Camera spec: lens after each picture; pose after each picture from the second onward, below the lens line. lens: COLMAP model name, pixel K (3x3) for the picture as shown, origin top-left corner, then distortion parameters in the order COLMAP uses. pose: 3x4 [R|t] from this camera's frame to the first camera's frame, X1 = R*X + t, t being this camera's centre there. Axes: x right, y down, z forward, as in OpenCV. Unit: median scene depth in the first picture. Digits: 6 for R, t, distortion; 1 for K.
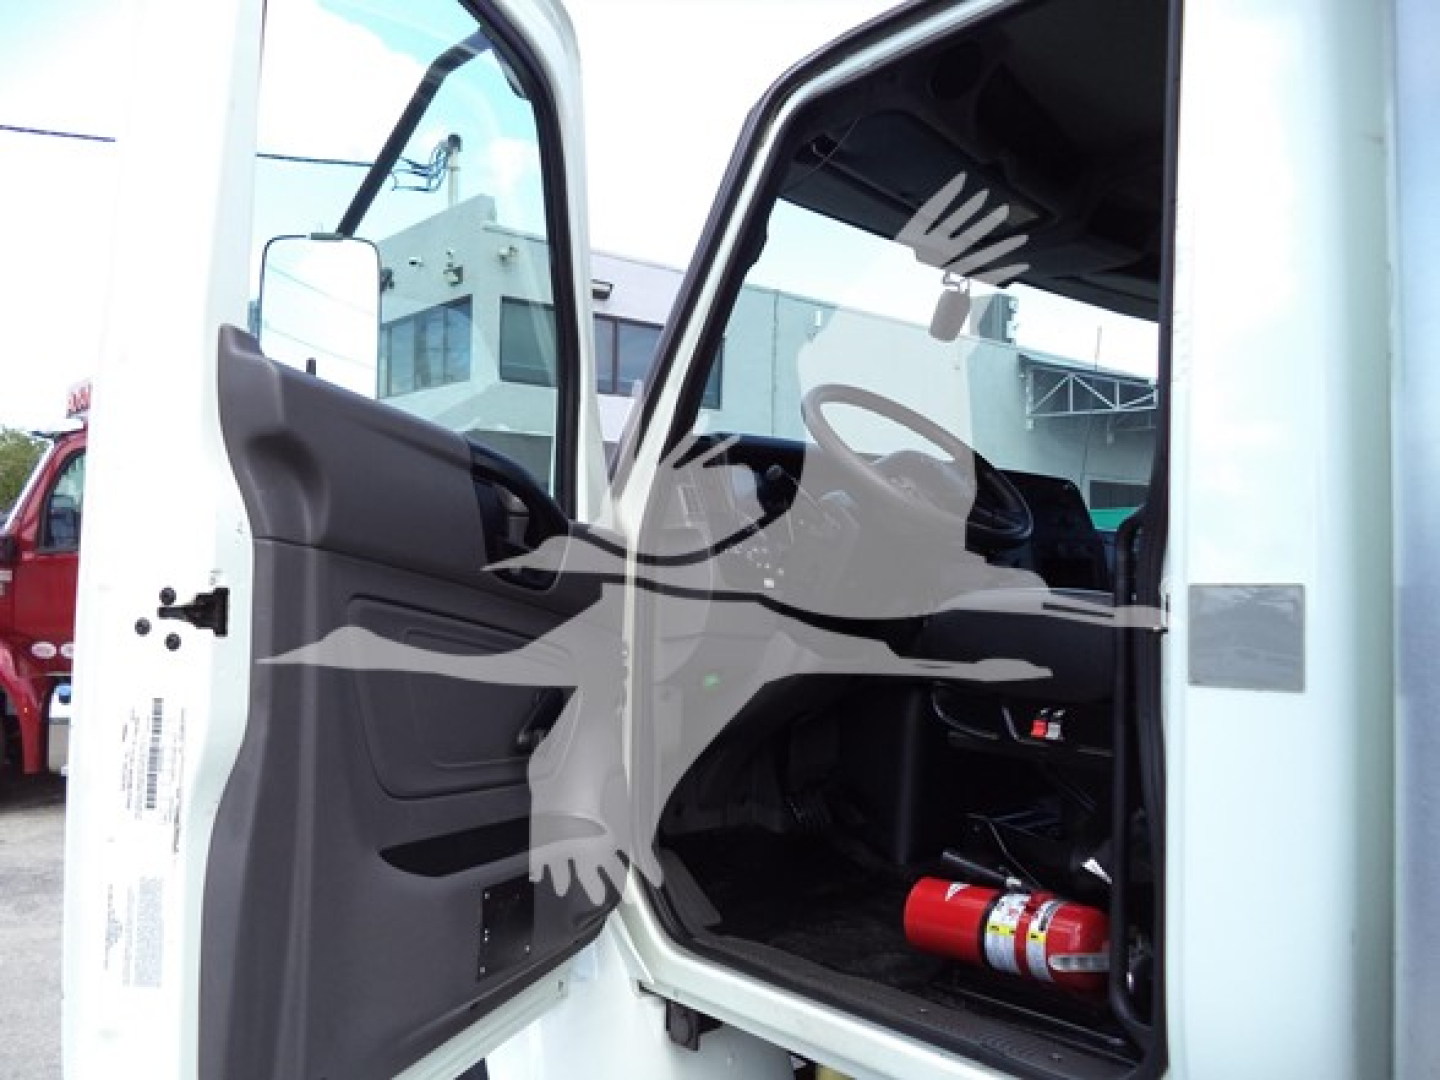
lens RADIAL K [[1156.9, 0, 720.4], [0, 1156.9, 538.3], [0, 0, 1]] dist [-0.037115, 0.008051]
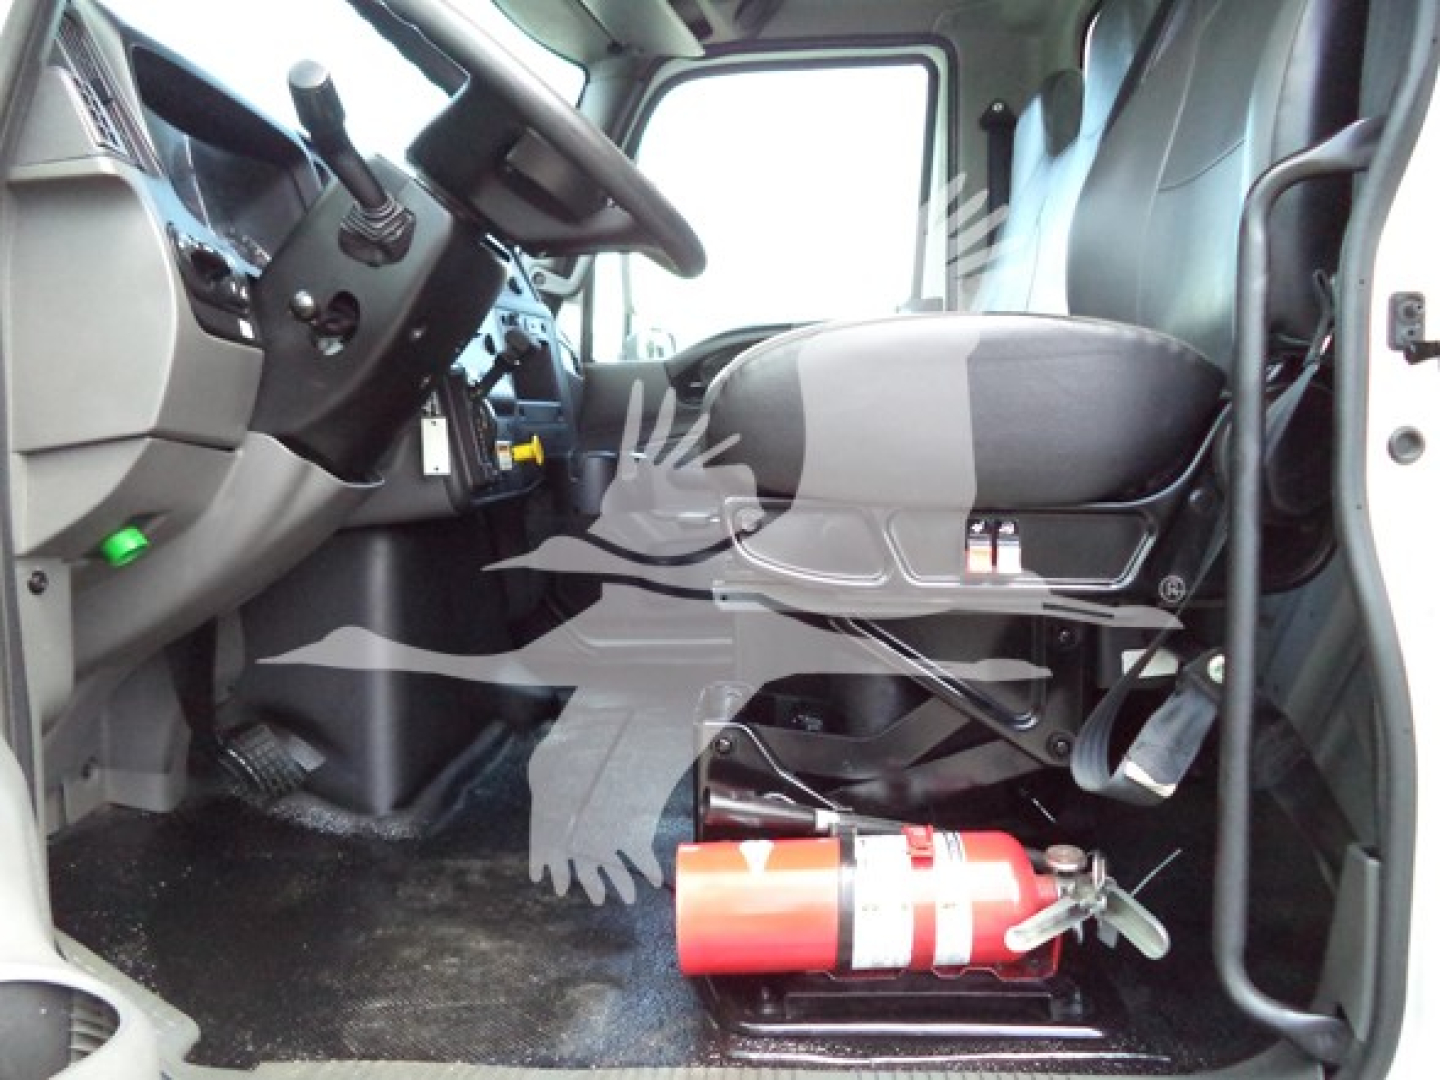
lens RADIAL K [[1156.9, 0, 720.7], [0, 1156.9, 547.8], [0, 0, 1]] dist [-0.037115, 0.008051]
pose [[0.707756, -0.086866, 0.701096, -0.164827], [-0.006289, 0.991598, 0.129208, 0.066631], [-0.706429, -0.095857, 0.701262, 0.526006]]
